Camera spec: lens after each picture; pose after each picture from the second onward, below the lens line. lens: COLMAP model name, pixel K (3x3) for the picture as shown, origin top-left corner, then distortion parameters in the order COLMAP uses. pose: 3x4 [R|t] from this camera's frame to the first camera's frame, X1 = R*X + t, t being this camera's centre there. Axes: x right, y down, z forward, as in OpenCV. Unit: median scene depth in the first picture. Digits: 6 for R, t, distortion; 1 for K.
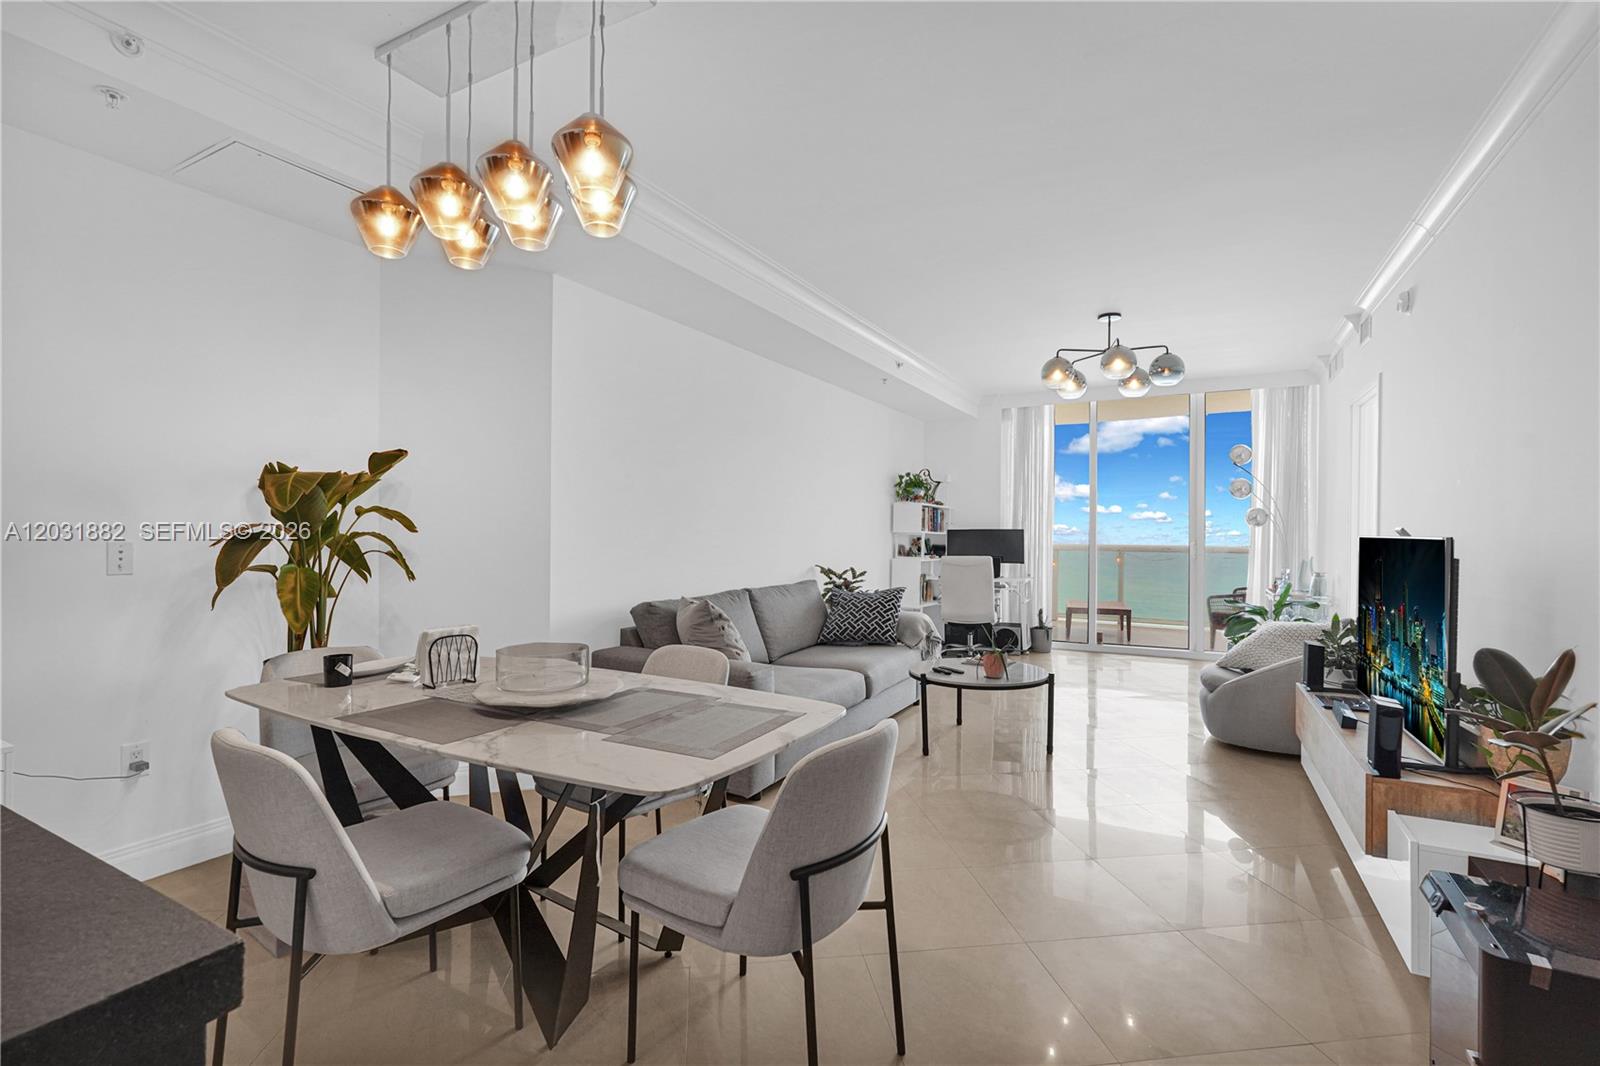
lens RADIAL K [[723.0, 0, 805.8], [0, 723.0, 536.7], [0, 0, 1]] dist [-0.015796, 0.006134]
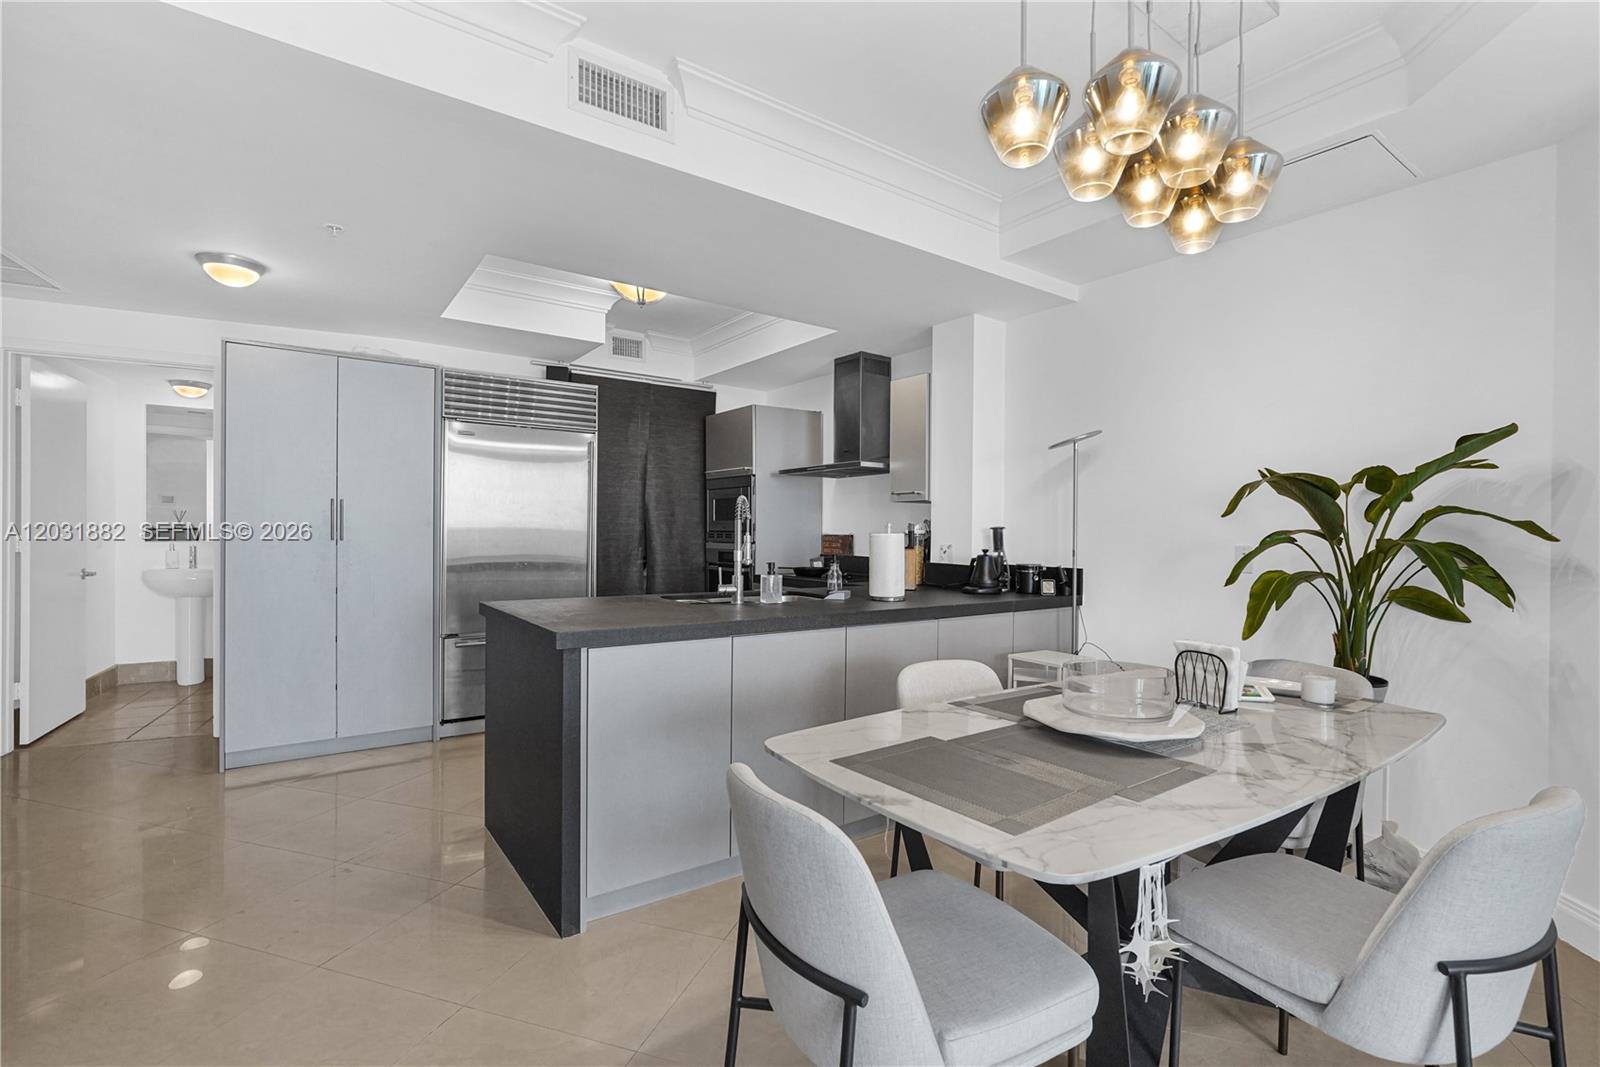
lens RADIAL K [[723.0, 0, 795.1], [0, 723.0, 531.5], [0, 0, 1]] dist [-0.015796, 0.006134]
pose [[-0.435145, -0.010861, -0.900295, 0.252874], [-0.020939, 0.999779, -0.001941, 0.000839], [0.900117, 0.018006, -0.435276, 0.451750]]
